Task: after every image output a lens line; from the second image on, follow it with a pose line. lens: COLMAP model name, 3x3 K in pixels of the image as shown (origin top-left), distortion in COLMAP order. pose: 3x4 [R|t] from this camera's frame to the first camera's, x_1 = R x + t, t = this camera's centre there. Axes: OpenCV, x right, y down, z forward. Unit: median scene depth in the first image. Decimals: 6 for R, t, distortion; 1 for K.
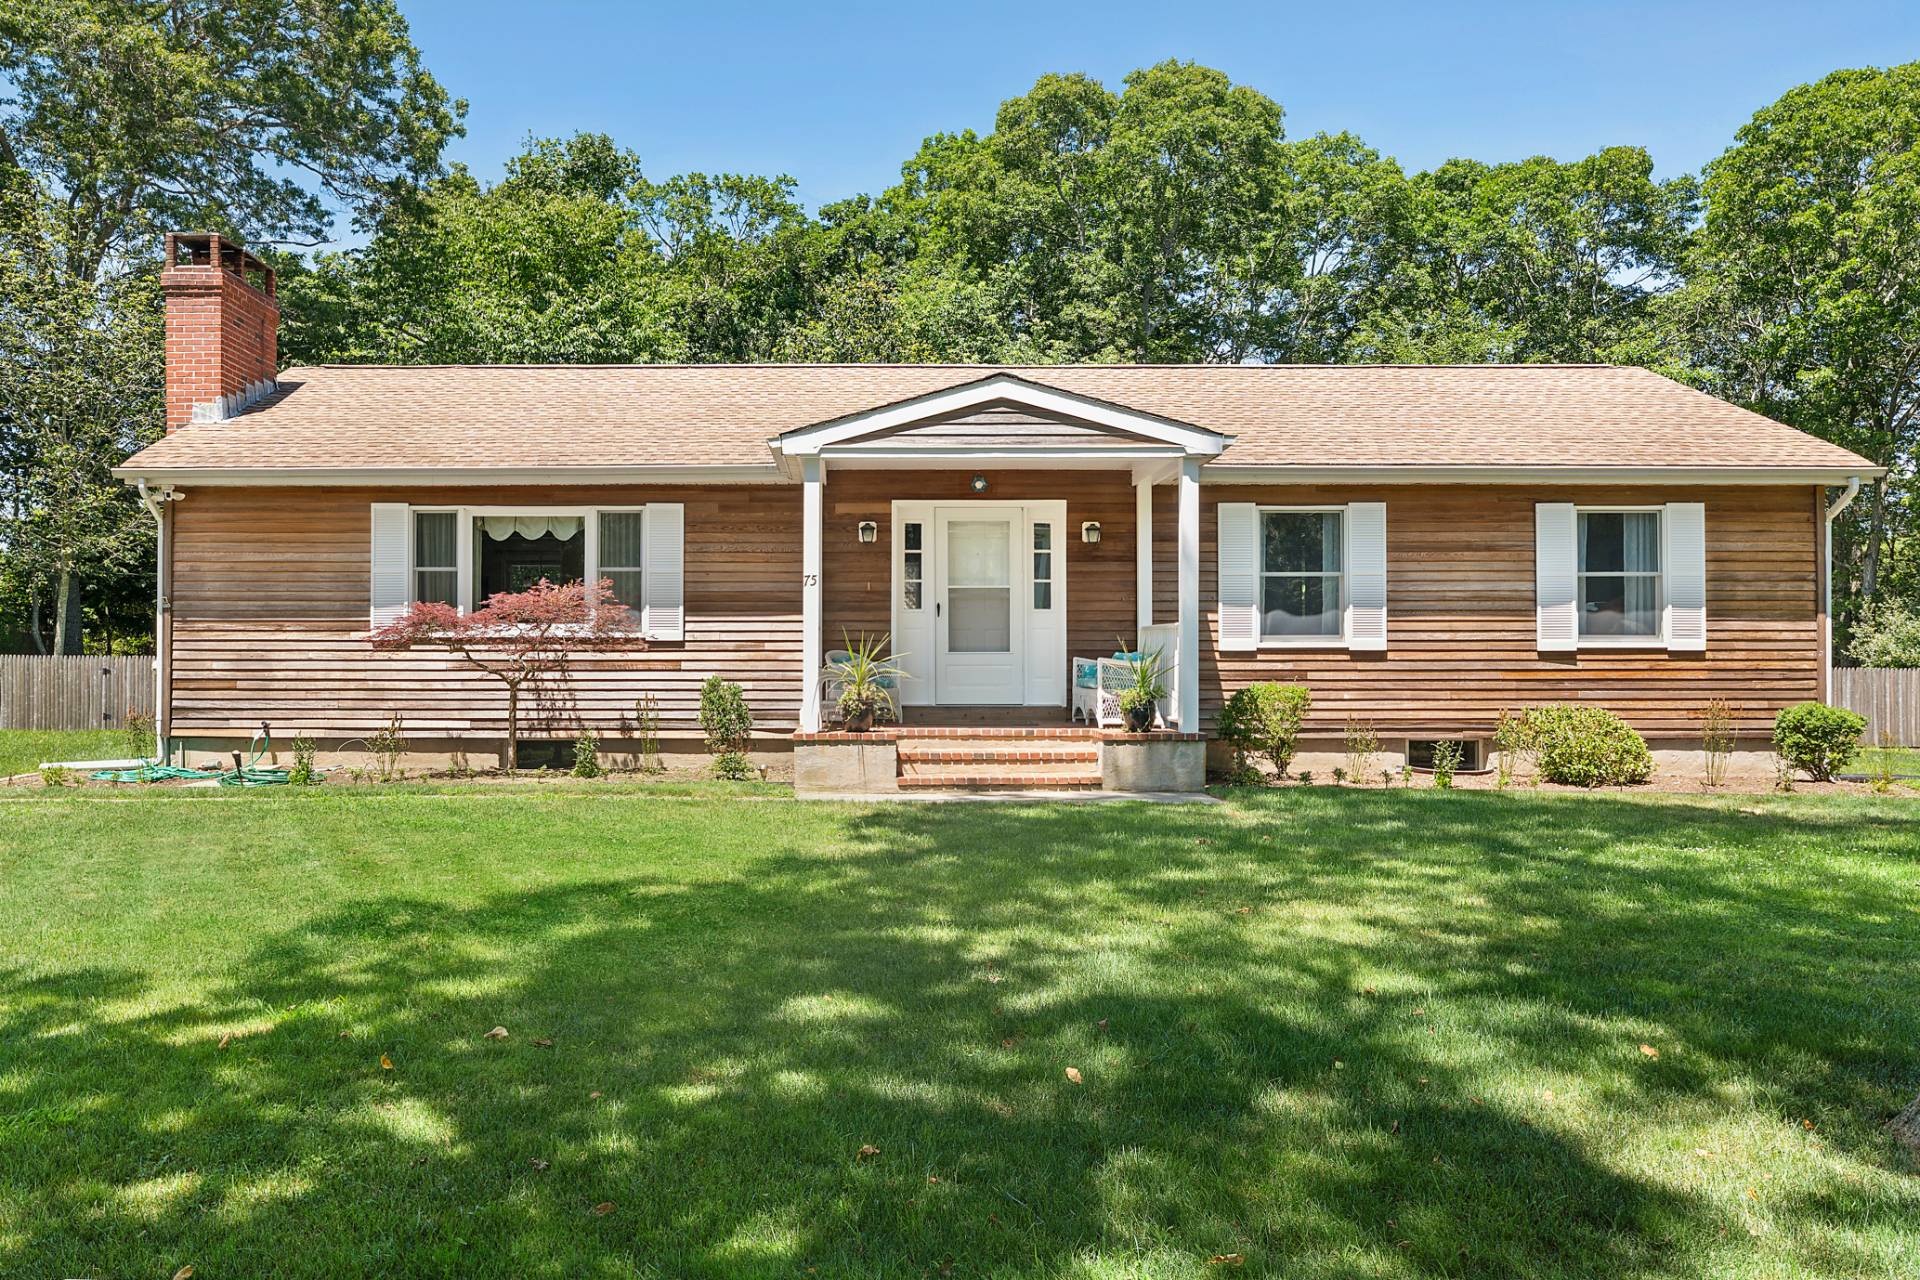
lens RADIAL K [[1533.5, 0, 963.5], [0, 1533.5, 631.3], [0, 0, 1]] dist [-0.002638, 0.005732]
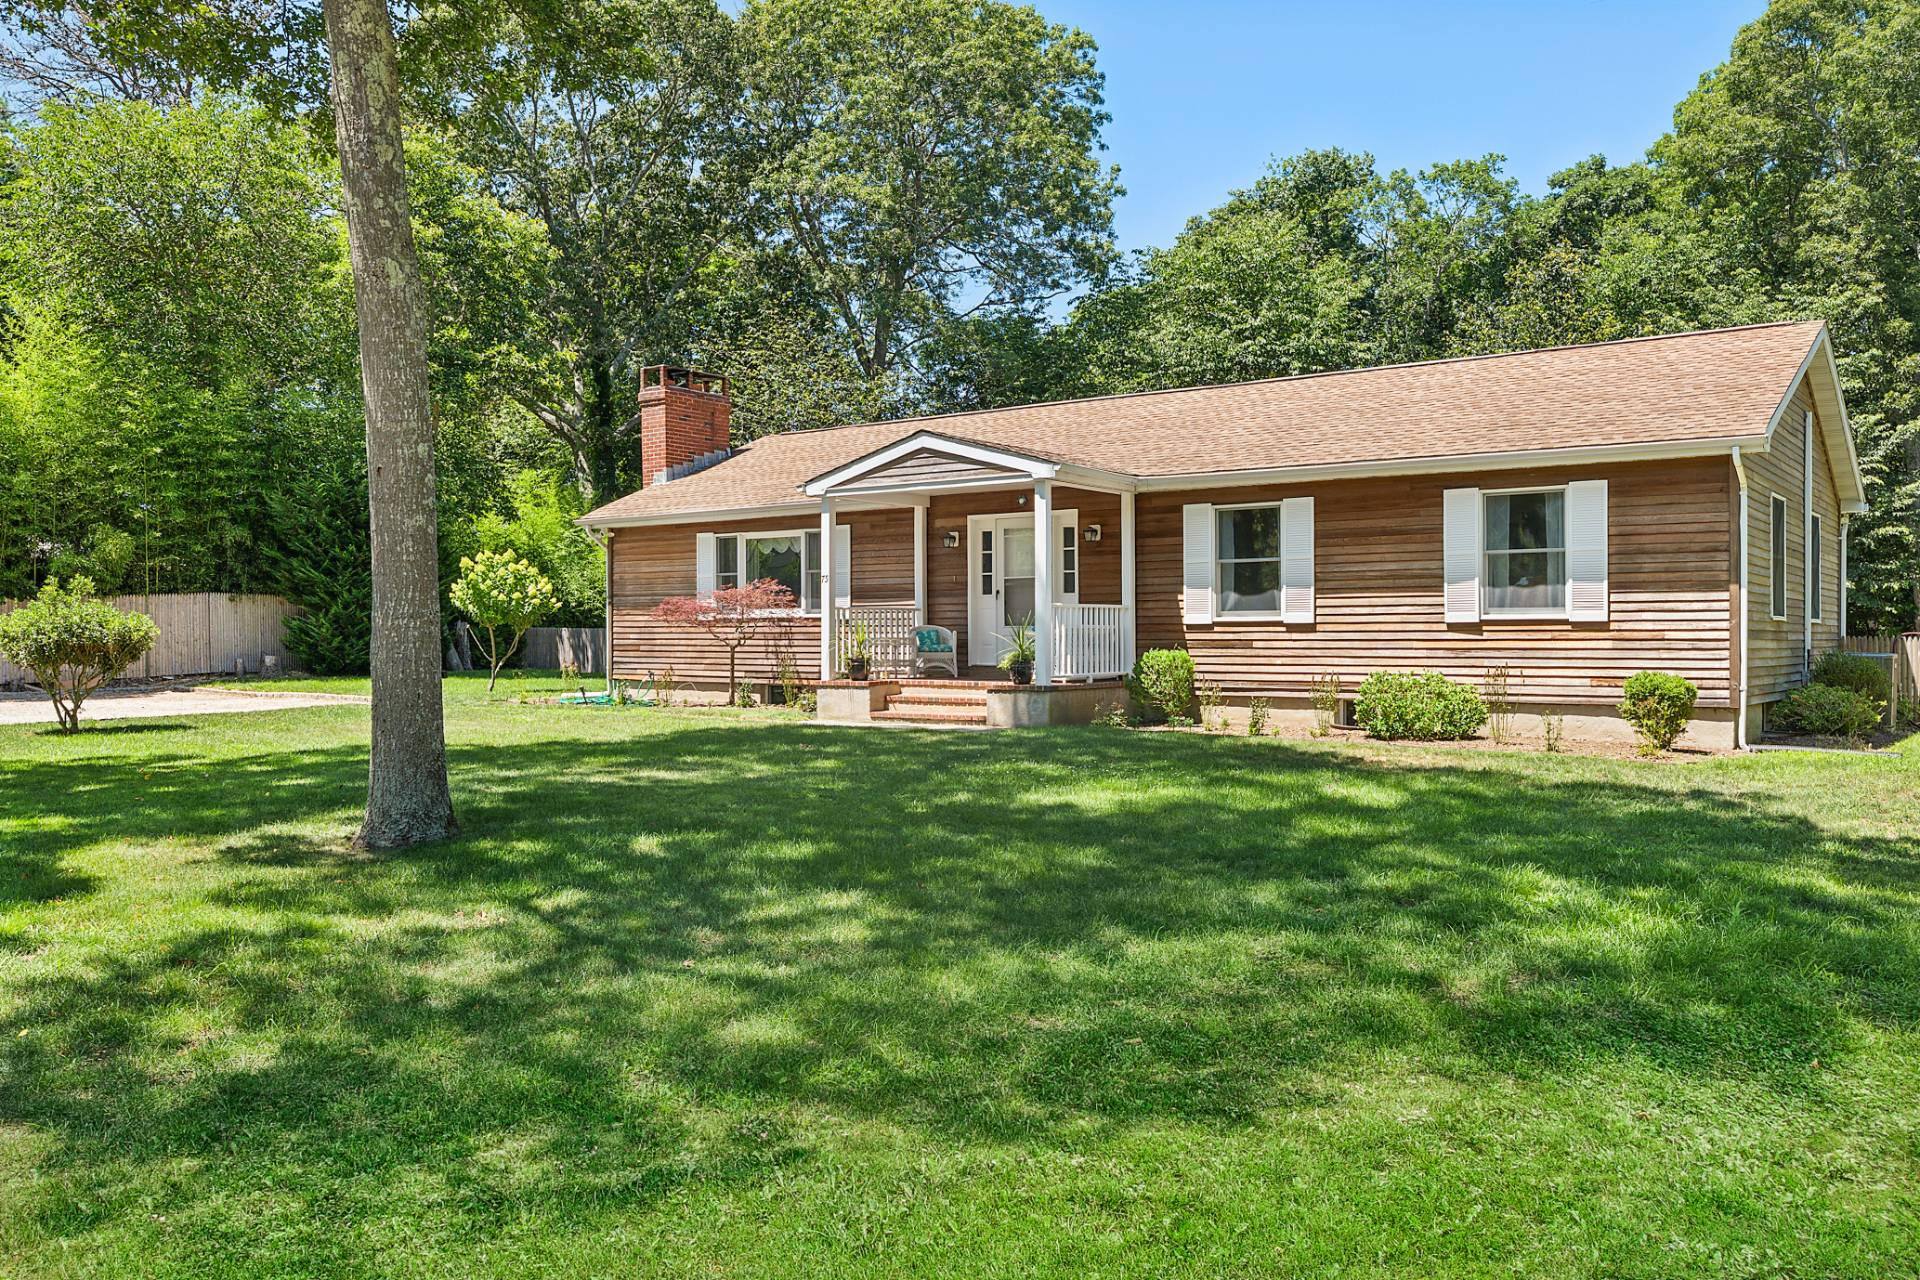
lens RADIAL K [[1533.5, 0, 962.4], [0, 1533.5, 645.7], [0, 0, 1]] dist [-0.002638, 0.005732]
pose [[0.801692, 0.003212, -0.597729, 0.760408], [0.011927, 0.999700, 0.021370, 0.001467], [0.597619, -0.024261, 0.801413, -0.102535]]
